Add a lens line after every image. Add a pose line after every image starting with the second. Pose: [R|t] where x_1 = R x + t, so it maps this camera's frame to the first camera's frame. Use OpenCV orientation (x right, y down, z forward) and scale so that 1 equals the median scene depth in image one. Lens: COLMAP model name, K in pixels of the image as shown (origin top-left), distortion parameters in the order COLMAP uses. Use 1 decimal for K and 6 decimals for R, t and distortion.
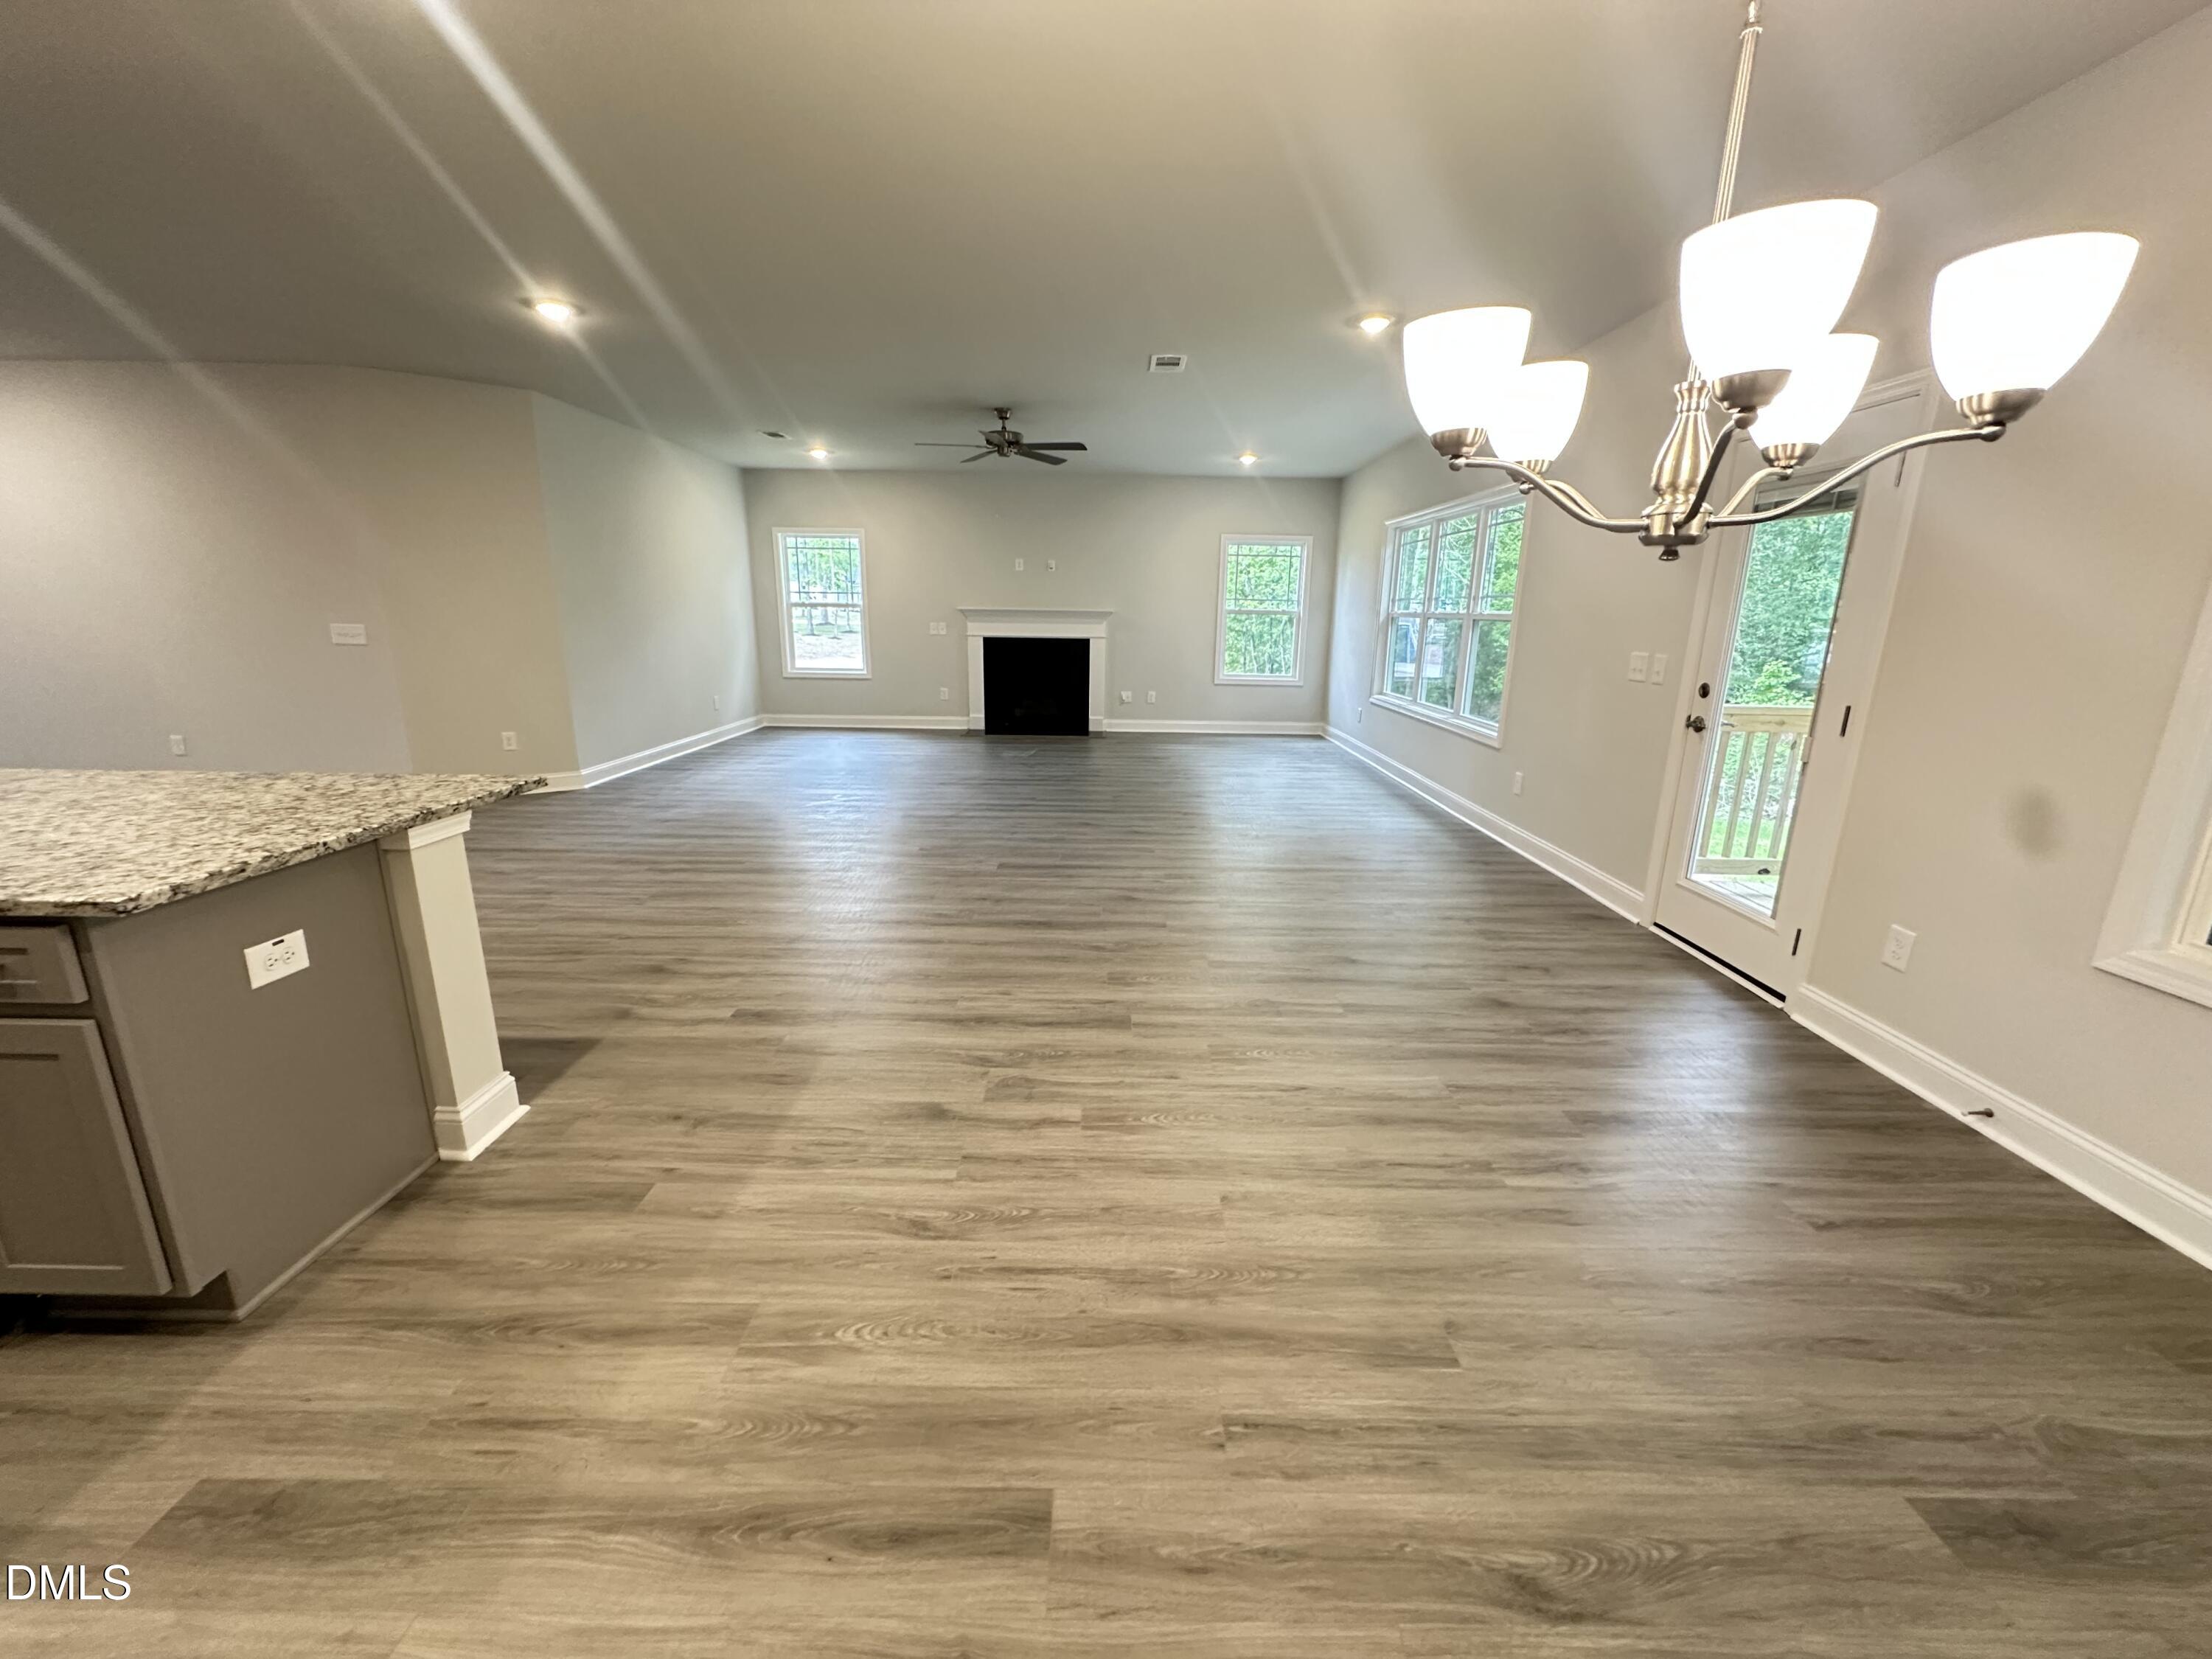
lens RADIAL K [[885.8, 0, 1099.6], [0, 885.8, 831.8], [0, 0, 1]] dist [0.000489, 0.000010]
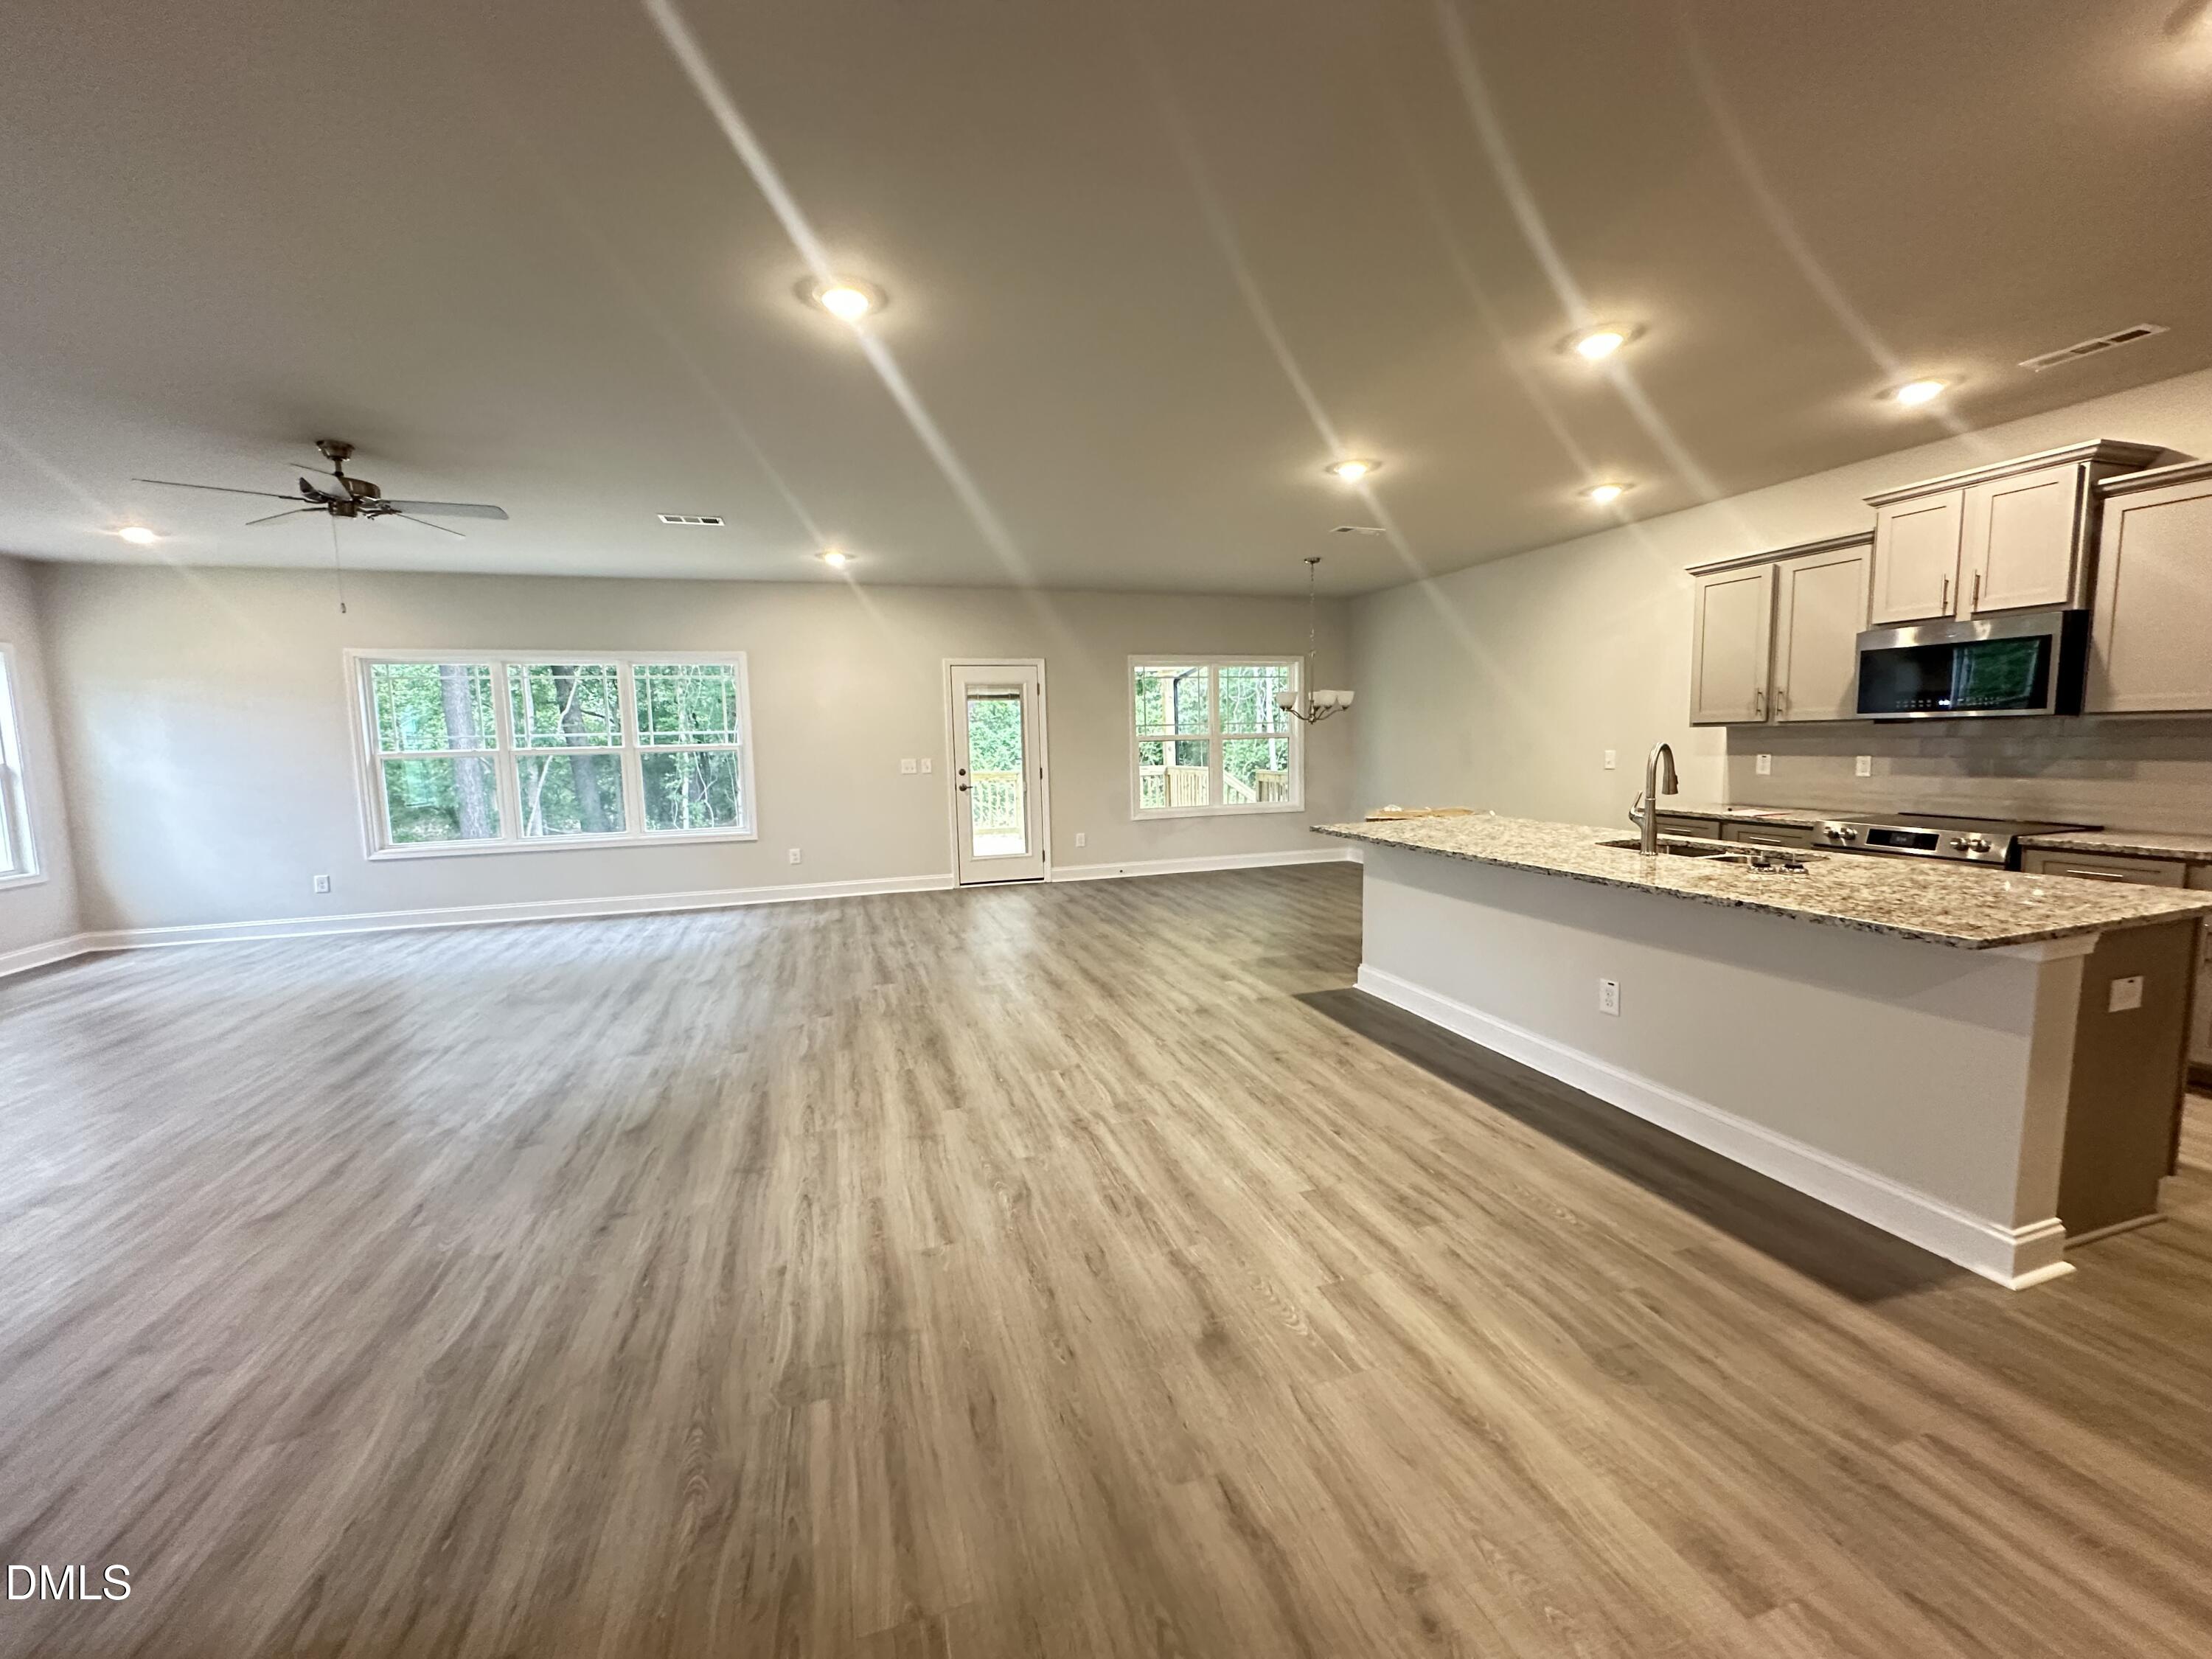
lens RADIAL K [[885.8, 0, 1102.7], [0, 885.8, 826.9], [0, 0, 1]] dist [0.000489, 0.000010]
pose [[-0.308344, -0.105048, 0.945457, -1.509062], [0.252369, 0.949237, 0.187774, -0.348908], [-0.917188, 0.296503, -0.266181, 1.273019]]
